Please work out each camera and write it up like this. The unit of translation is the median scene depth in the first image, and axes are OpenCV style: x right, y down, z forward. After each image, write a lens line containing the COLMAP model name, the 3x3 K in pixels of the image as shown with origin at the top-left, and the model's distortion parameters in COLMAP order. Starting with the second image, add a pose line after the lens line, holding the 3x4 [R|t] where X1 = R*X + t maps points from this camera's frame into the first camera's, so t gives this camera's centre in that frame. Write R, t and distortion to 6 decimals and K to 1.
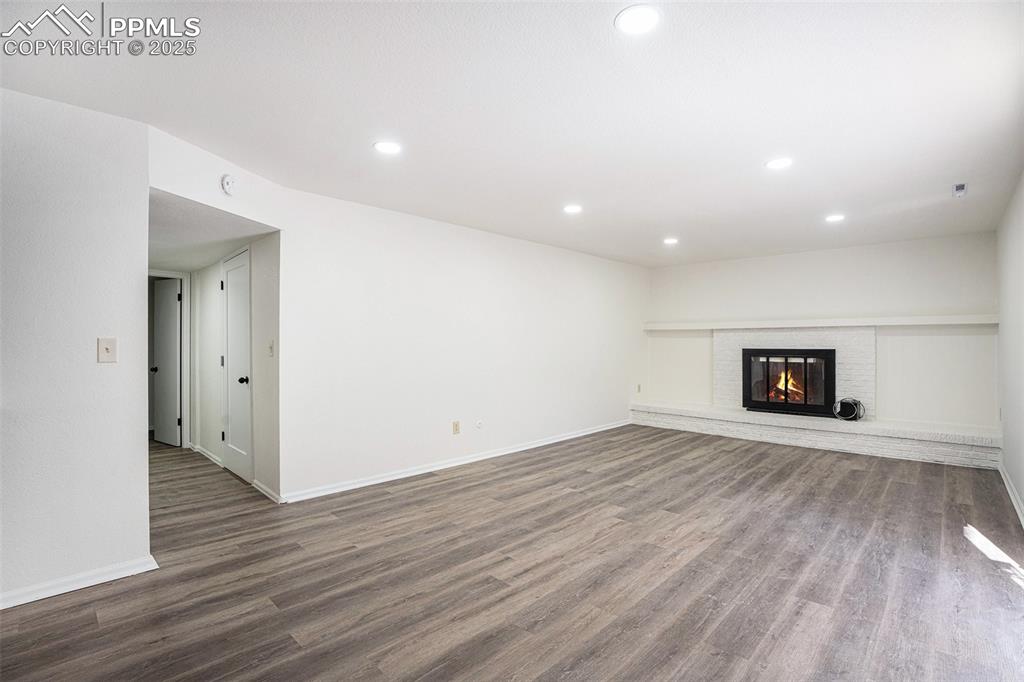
lens RADIAL K [[475.4, 0, 512.4], [0, 475.4, 345.0], [0, 0, 1]] dist [-0.049008, 0.000185]
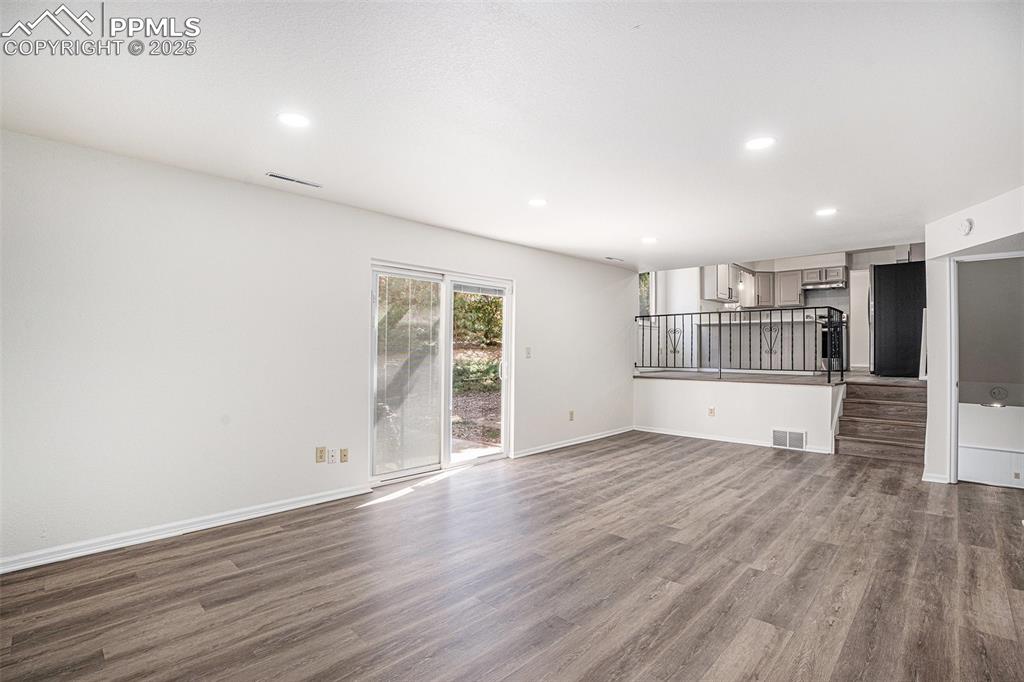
lens RADIAL K [[475.4, 0, 512.2], [0, 475.4, 342.1], [0, 0, 1]] dist [-0.049008, 0.000185]
pose [[-0.999985, -0.004705, 0.002670, 0.565077], [-0.004744, 0.999877, -0.014927, -0.002890], [-0.002599, -0.014939, -0.999885, 1.996856]]
